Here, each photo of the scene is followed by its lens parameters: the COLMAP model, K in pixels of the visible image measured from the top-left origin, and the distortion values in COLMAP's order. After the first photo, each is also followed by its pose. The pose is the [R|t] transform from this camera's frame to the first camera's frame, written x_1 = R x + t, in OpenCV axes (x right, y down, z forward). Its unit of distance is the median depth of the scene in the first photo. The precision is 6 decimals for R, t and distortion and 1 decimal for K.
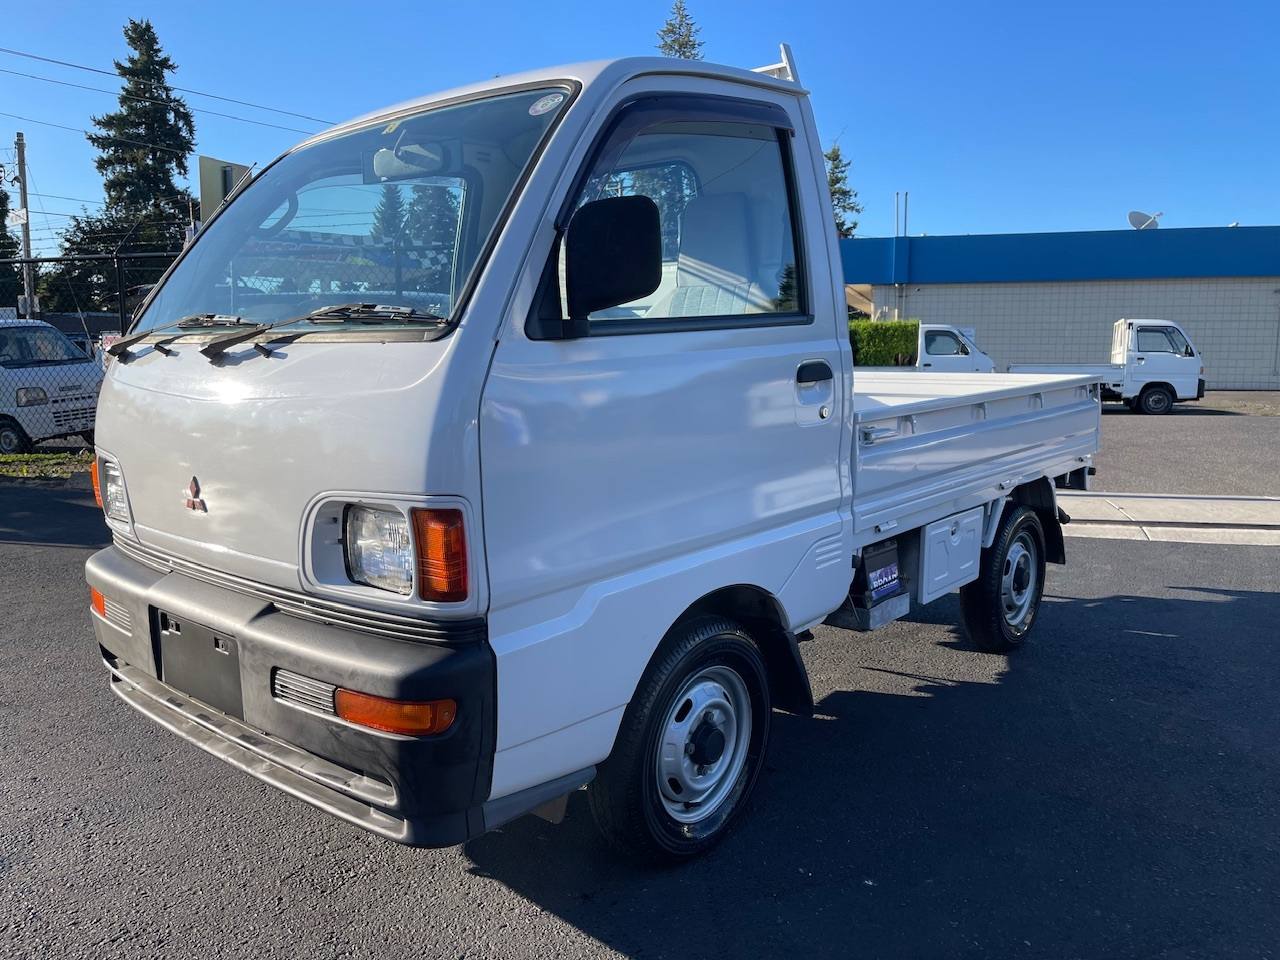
lens RADIAL K [[945.6, 0, 649.1], [0, 945.6, 479.4], [0, 0, 1]] dist [0.035771, -0.067544]
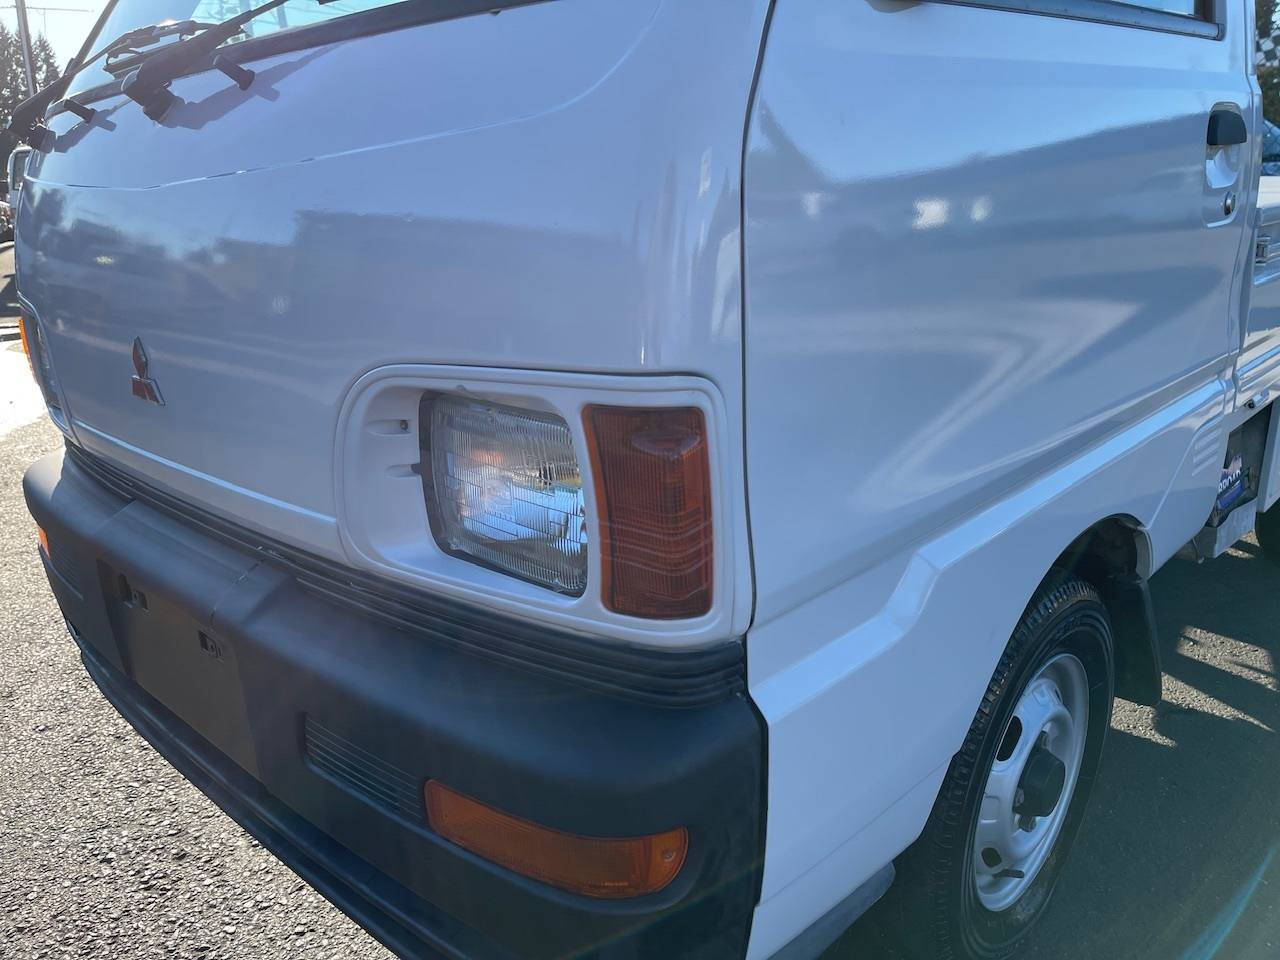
lens RADIAL K [[945.6, 0, 632.9], [0, 945.6, 483.1], [0, 0, 1]] dist [0.035771, -0.067544]
pose [[0.997823, -0.008742, -0.065367, -0.159623], [0.018448, 0.988607, 0.149388, 0.002143], [0.063316, -0.150269, 0.986616, 0.459813]]
